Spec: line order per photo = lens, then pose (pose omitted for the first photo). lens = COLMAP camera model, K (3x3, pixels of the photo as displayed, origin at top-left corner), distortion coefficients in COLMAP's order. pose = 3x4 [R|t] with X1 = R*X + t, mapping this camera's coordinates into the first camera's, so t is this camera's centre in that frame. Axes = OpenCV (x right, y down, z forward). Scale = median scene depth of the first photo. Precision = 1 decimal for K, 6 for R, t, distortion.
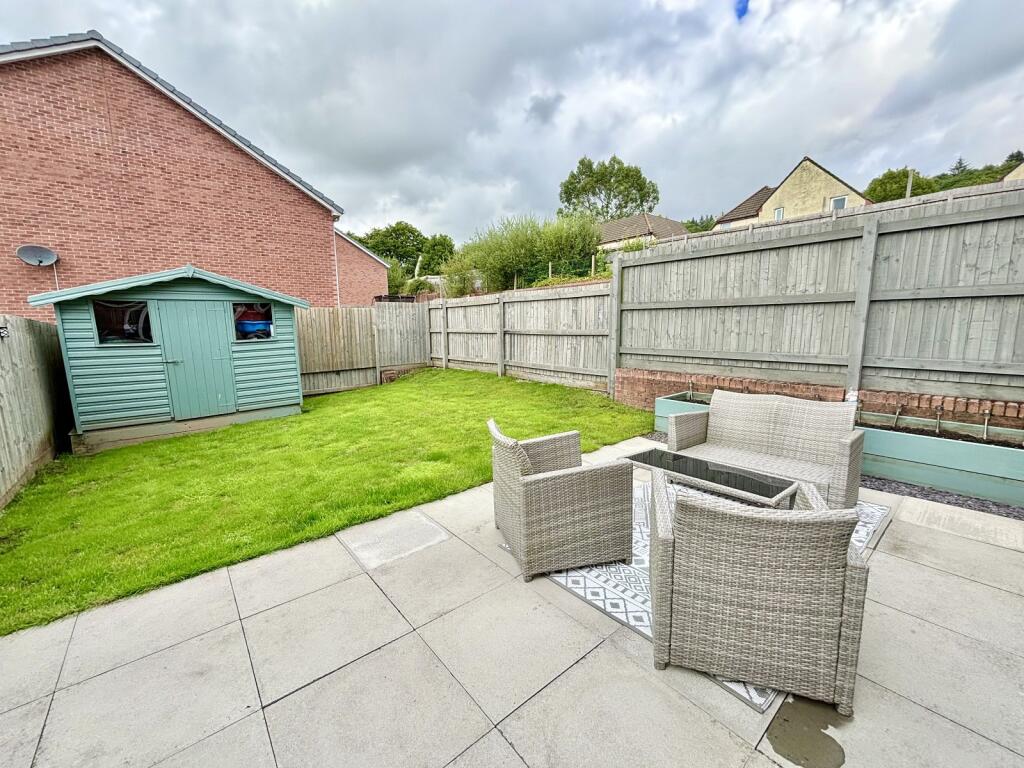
lens RADIAL K [[415.6, 0, 511.8], [0, 415.6, 384.9], [0, 0, 1]] dist [-0.003849, -0.000360]
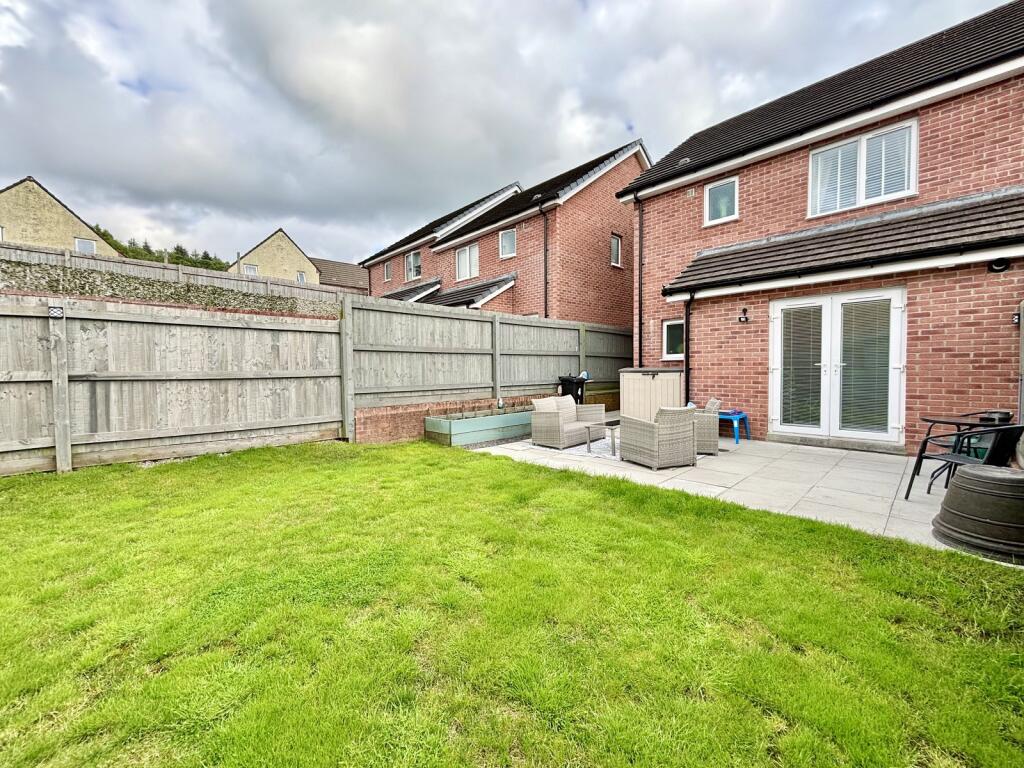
lens RADIAL K [[415.6, 0, 510.1], [0, 415.6, 382.0], [0, 0, 1]] dist [-0.003849, -0.000360]
pose [[-0.081927, -0.016632, 0.996500, -0.743242], [0.158174, 0.986971, 0.029478, -0.076014], [-0.984007, 0.160035, -0.078229, 0.721189]]
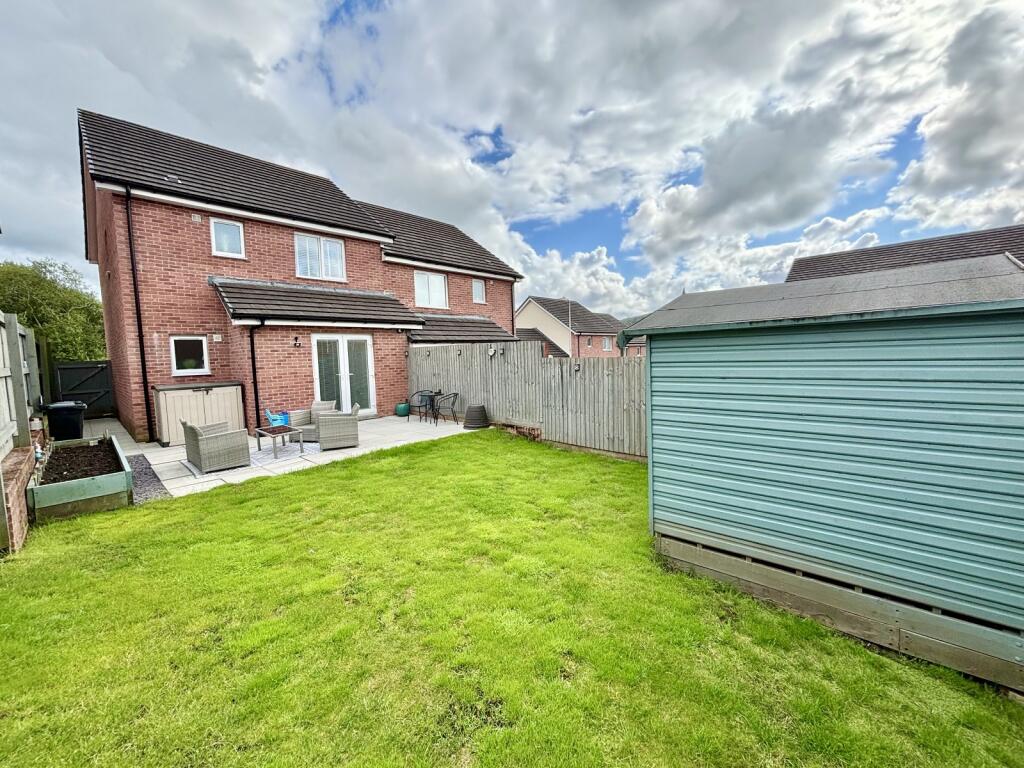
lens RADIAL K [[415.6, 0, 509.7], [0, 415.6, 386.2], [0, 0, 1]] dist [-0.003849, -0.000360]
pose [[-0.988978, 0.056246, -0.136964, -0.100932], [0.024942, 0.975105, 0.220338, -0.344012], [0.145947, 0.214493, -0.965760, 1.931847]]
